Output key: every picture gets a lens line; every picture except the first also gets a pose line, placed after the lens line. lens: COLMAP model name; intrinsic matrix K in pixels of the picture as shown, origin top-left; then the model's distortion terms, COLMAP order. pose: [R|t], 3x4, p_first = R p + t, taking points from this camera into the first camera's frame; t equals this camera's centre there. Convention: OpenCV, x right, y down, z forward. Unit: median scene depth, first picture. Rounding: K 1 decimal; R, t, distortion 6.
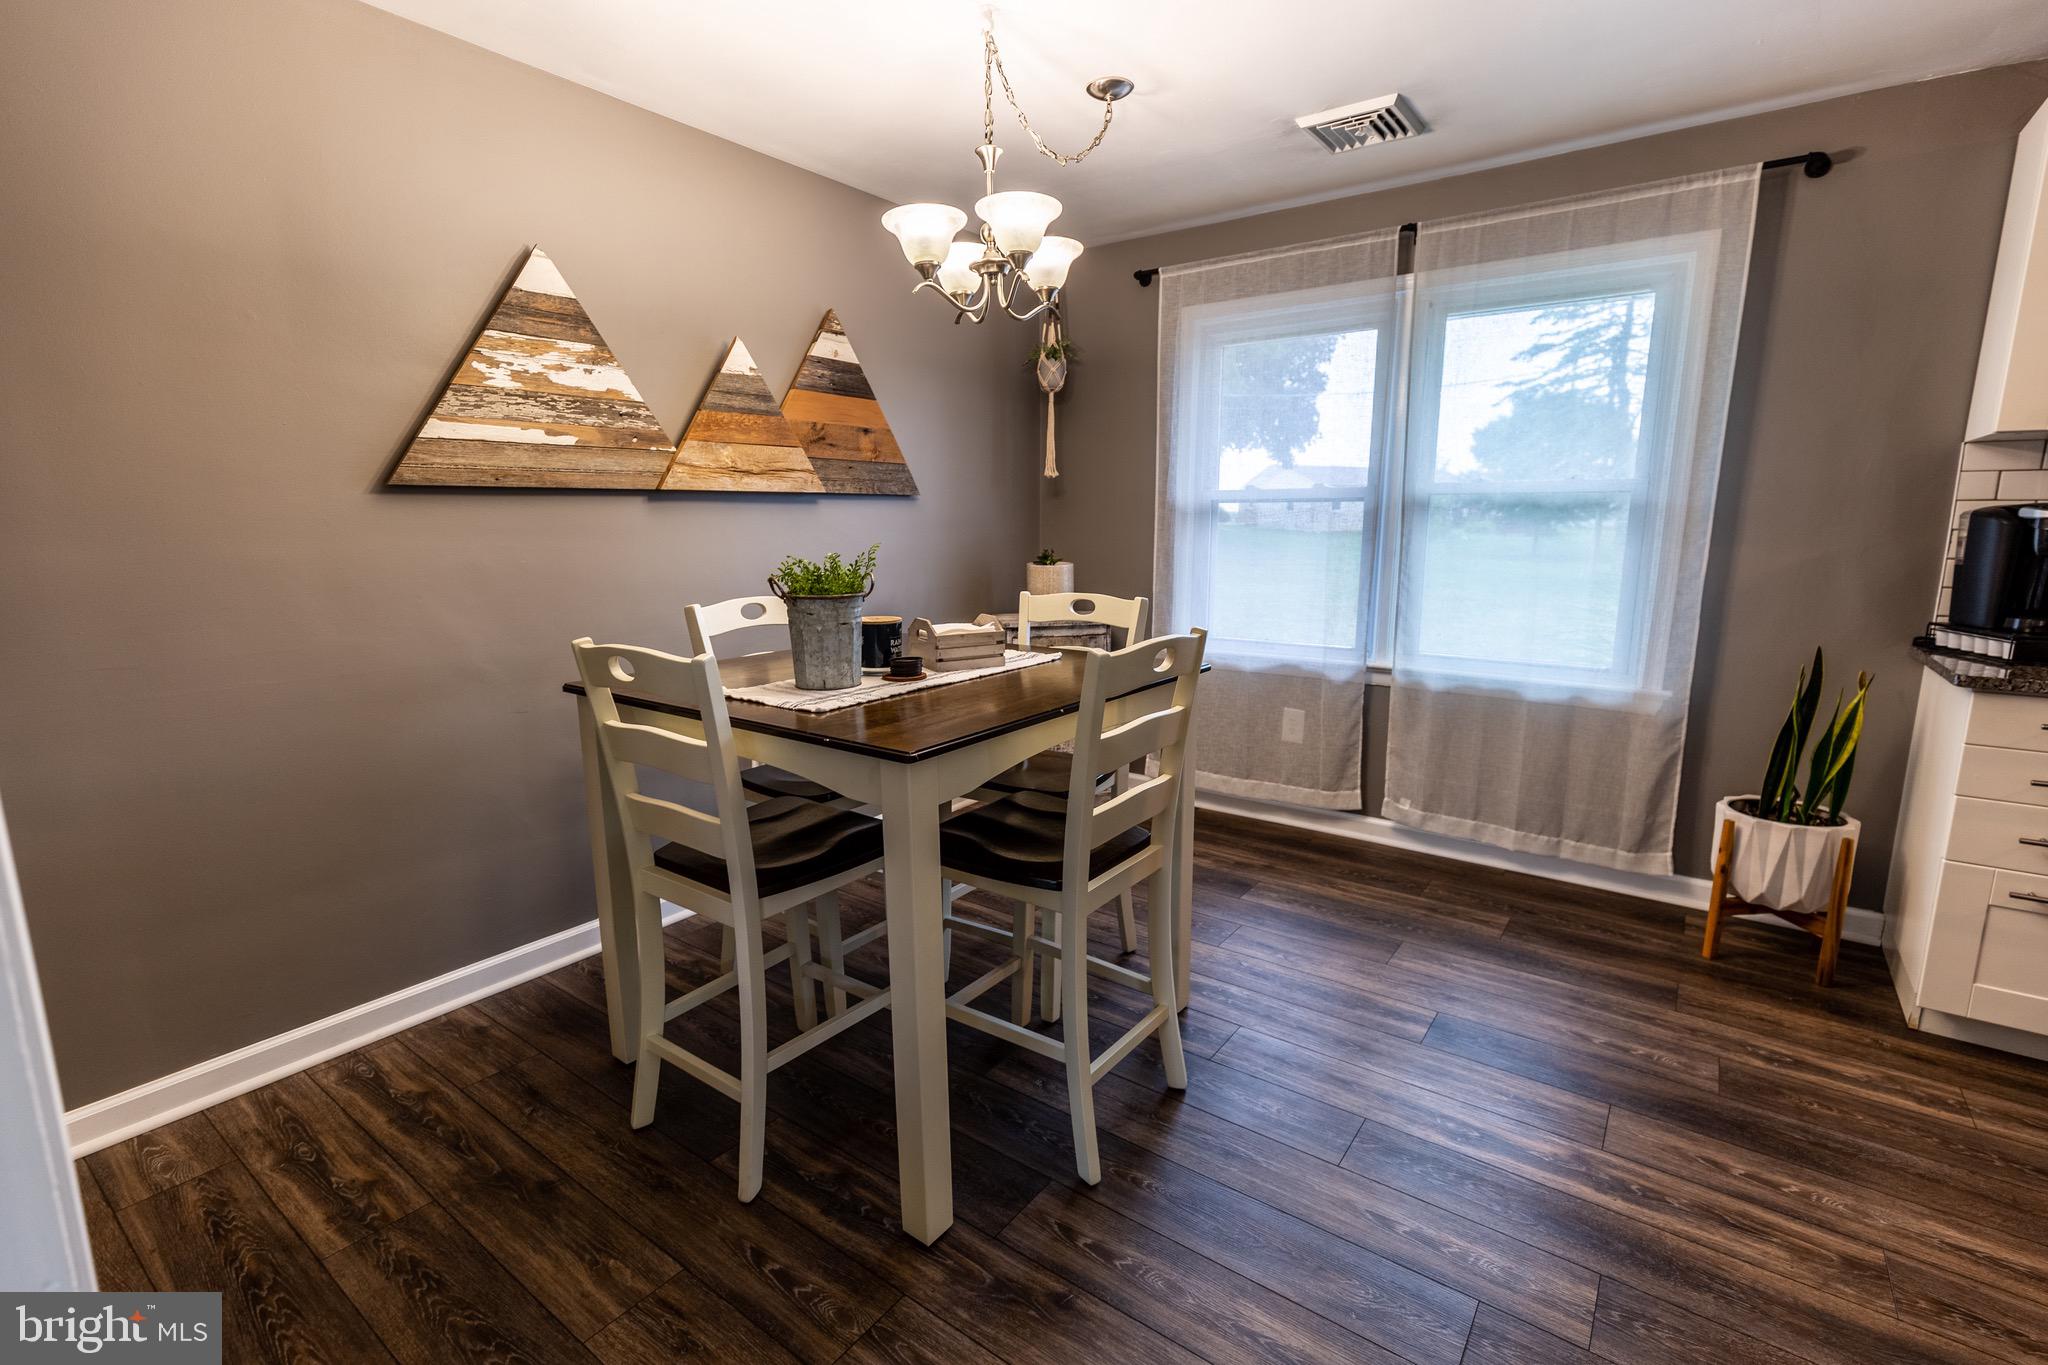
lens RADIAL K [[919.3, 0, 1029.2], [0, 919.3, 692.1], [0, 0, 1]] dist [0.003331, -0.000141]
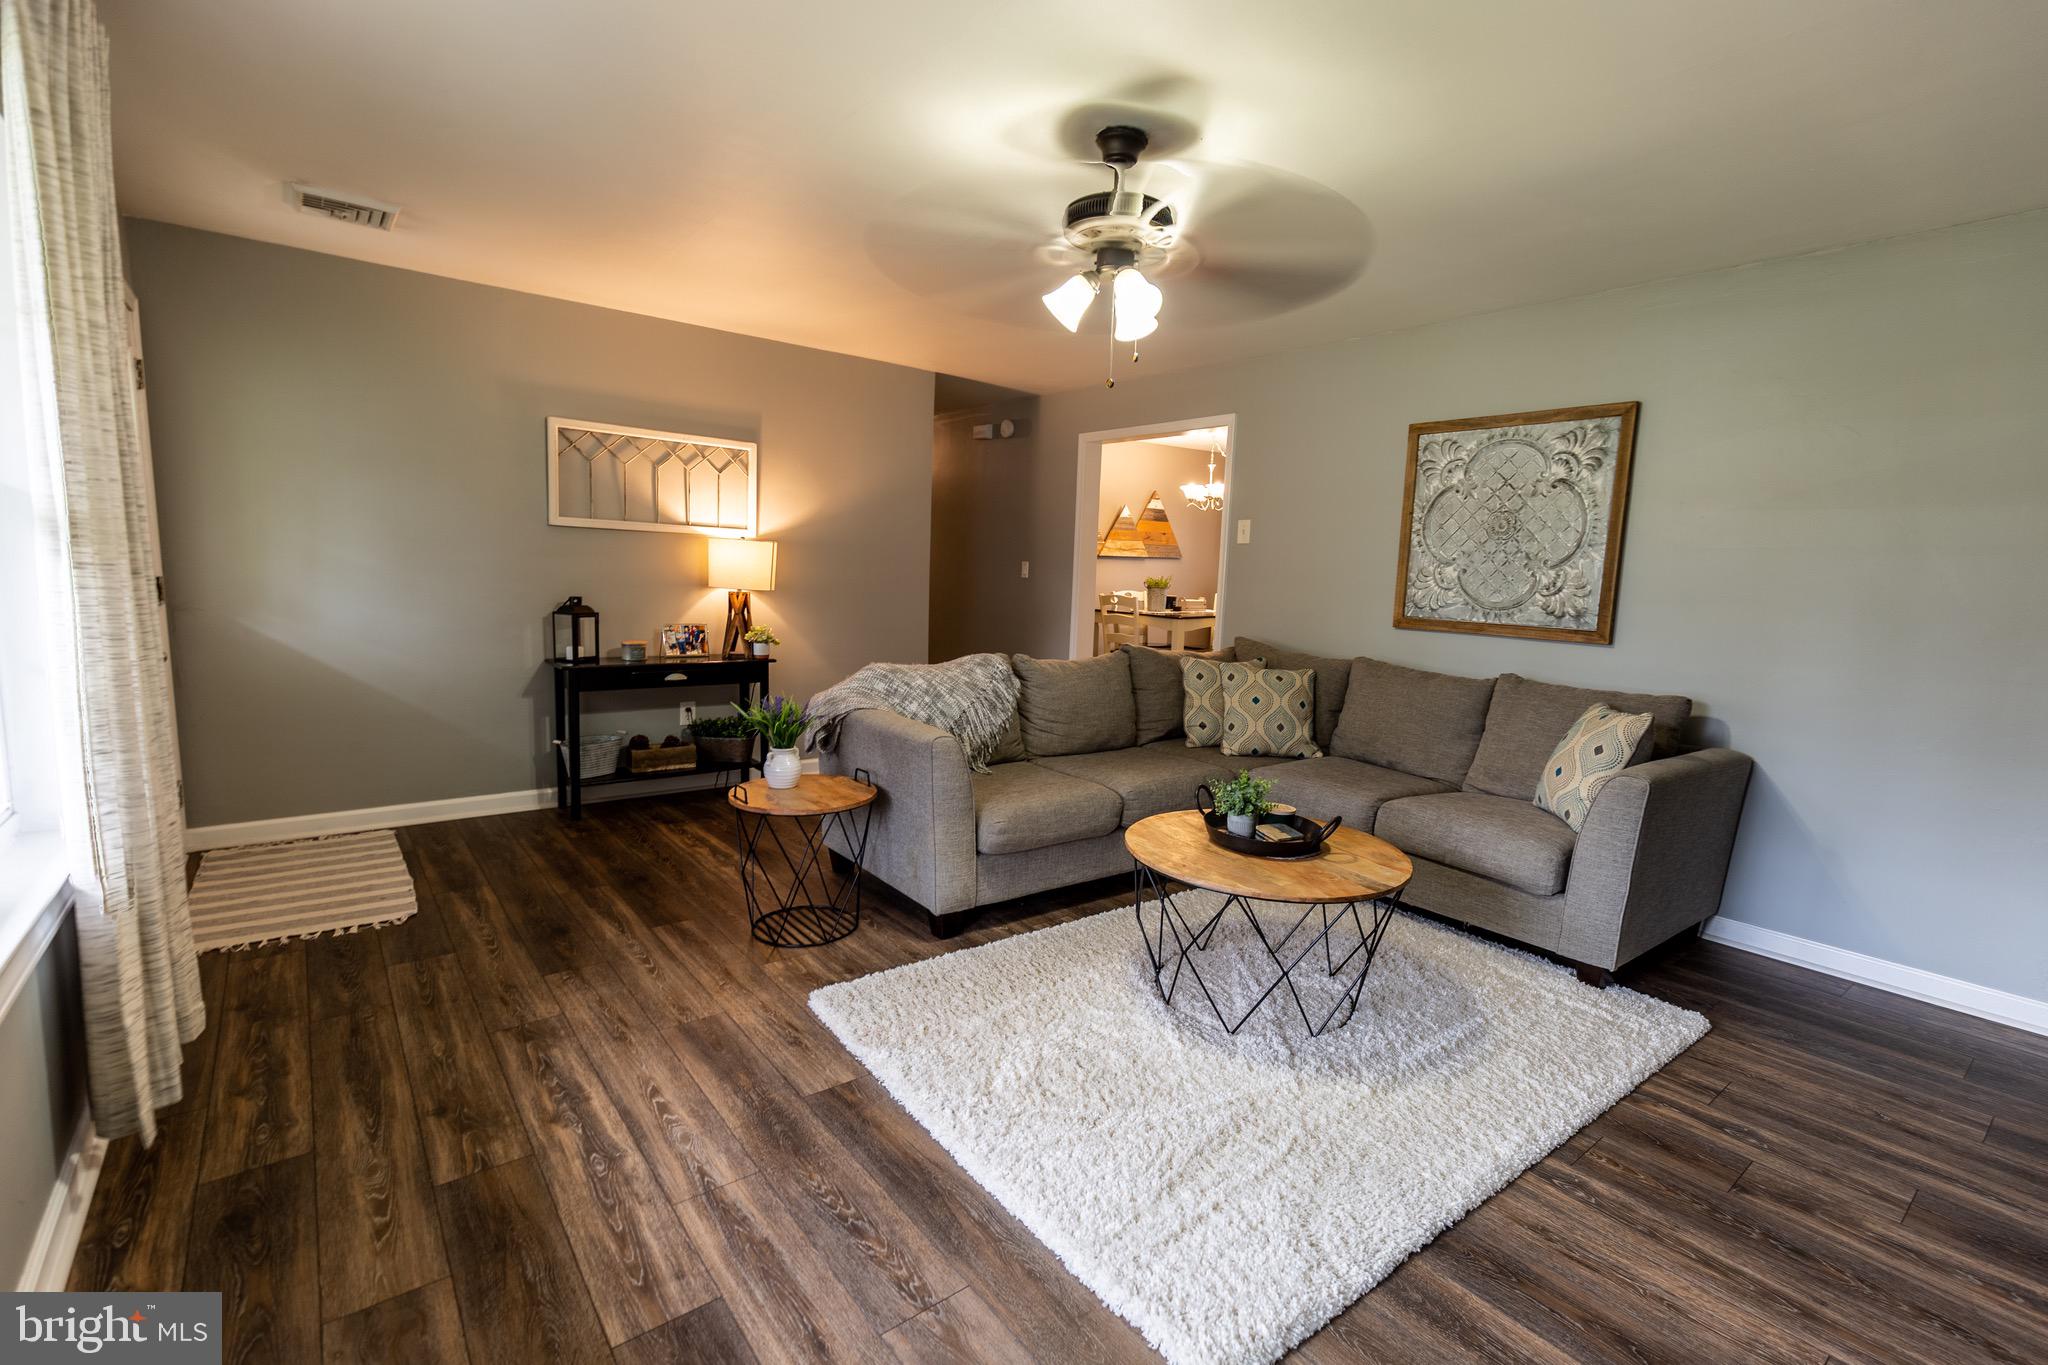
lens RADIAL K [[919.3, 0, 1041.1], [0, 919.3, 685.0], [0, 0, 1]] dist [0.003331, -0.000141]
pose [[0.965948, 0.067654, -0.249735, 0.200877], [-0.080428, 0.995905, -0.041293, 0.338951], [0.245919, 0.059973, 0.967433, -1.913309]]
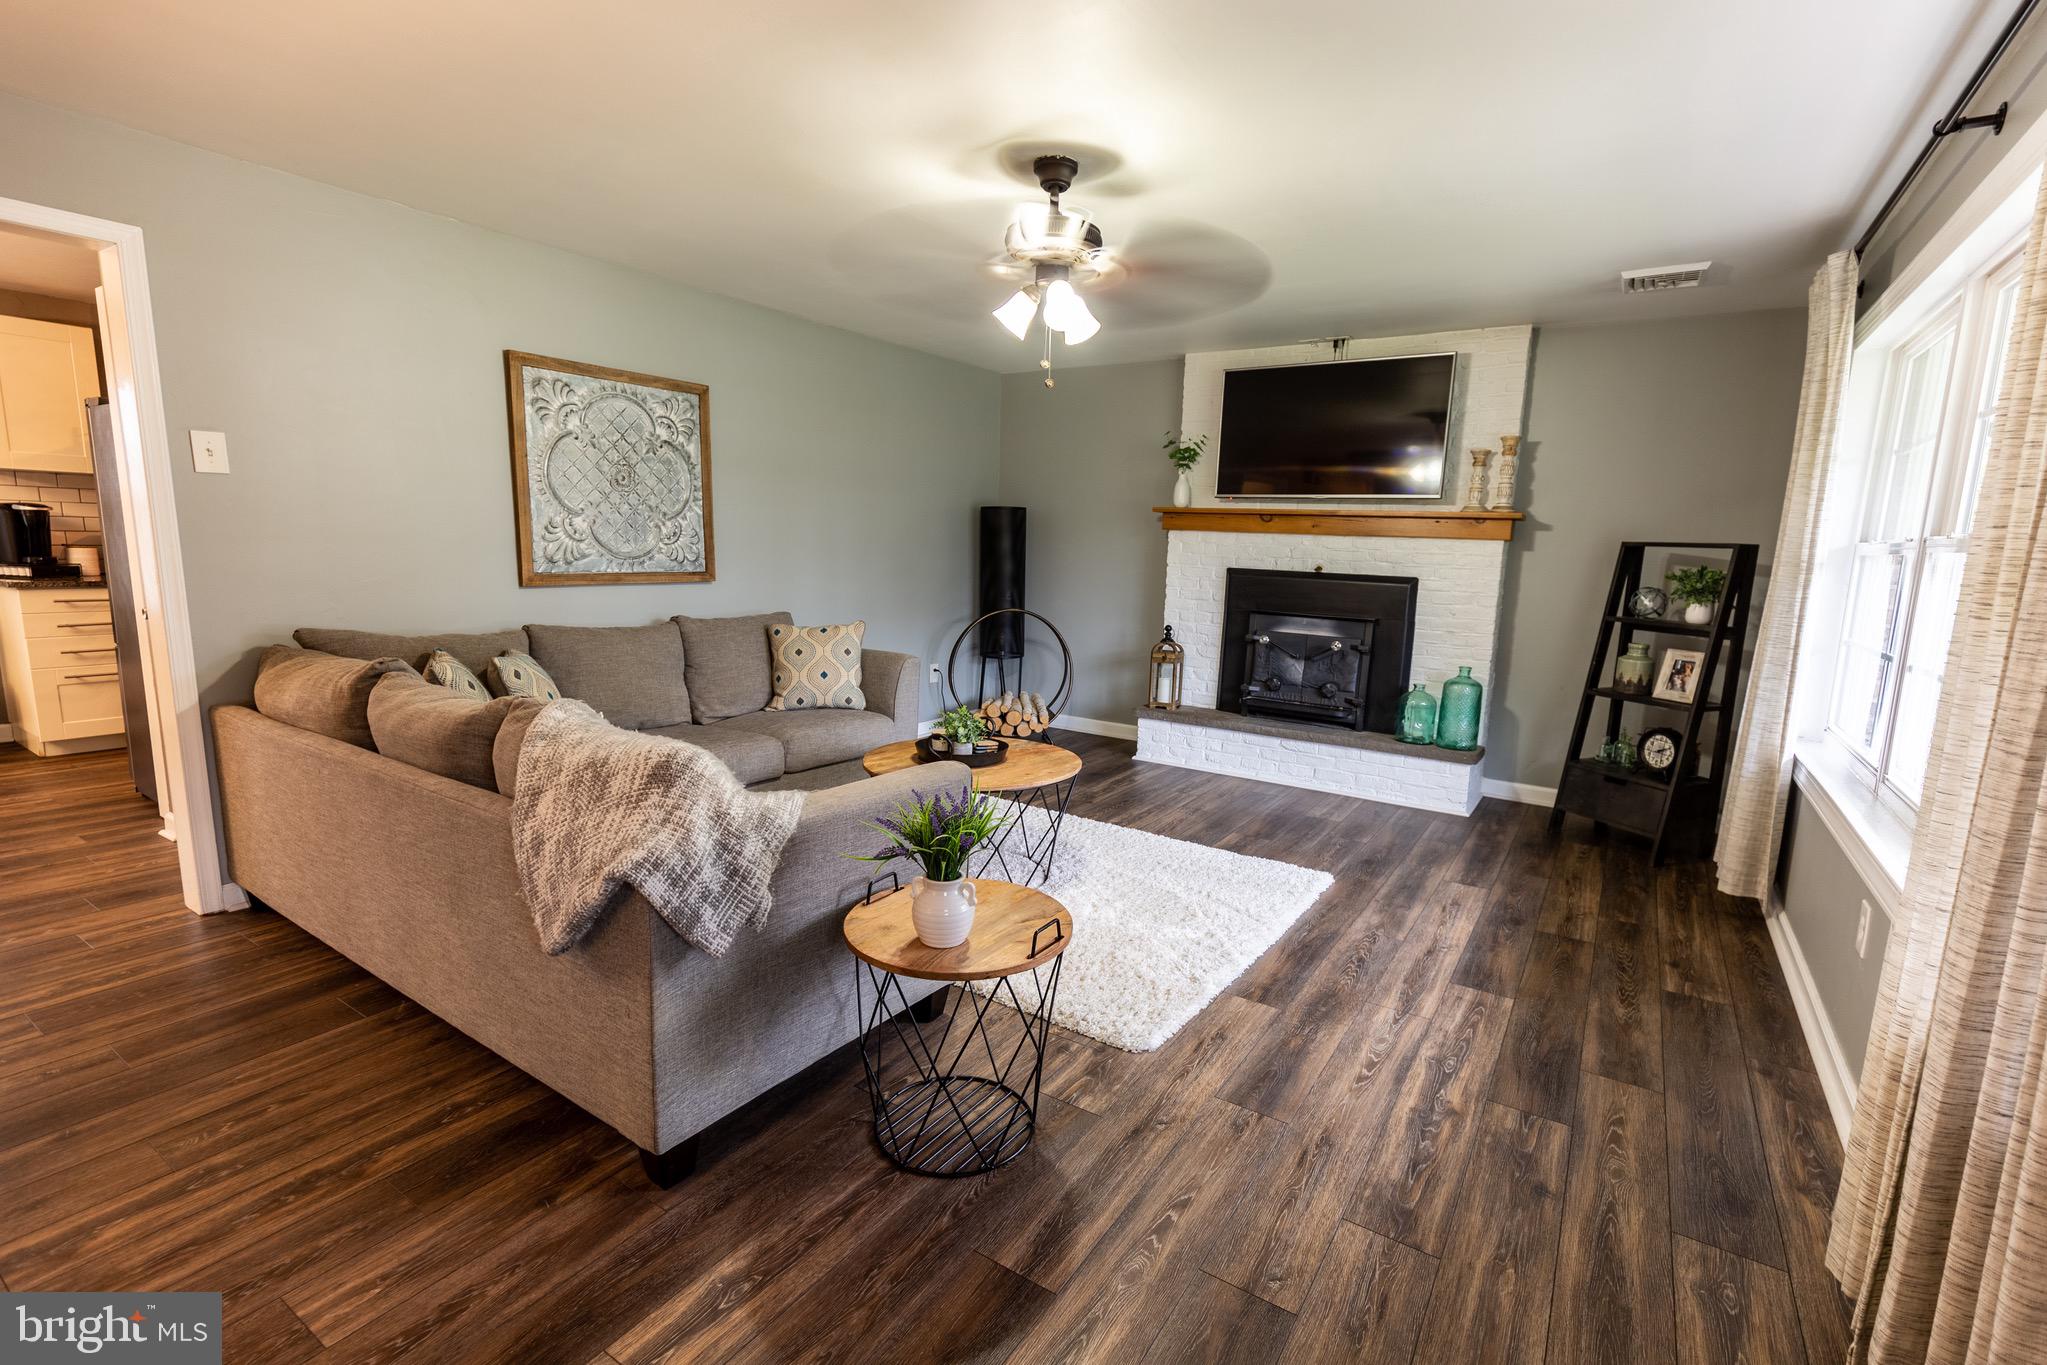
lens RADIAL K [[918.9, 0, 1043.3], [0, 918.9, 692.2], [0, 0, 1]] dist [0.003331, -0.000141]
pose [[-0.062757, -0.166578, 0.984029, -0.987075], [0.147600, 0.973581, 0.174223, 0.164094], [-0.987054, 0.156176, -0.036512, -0.984062]]
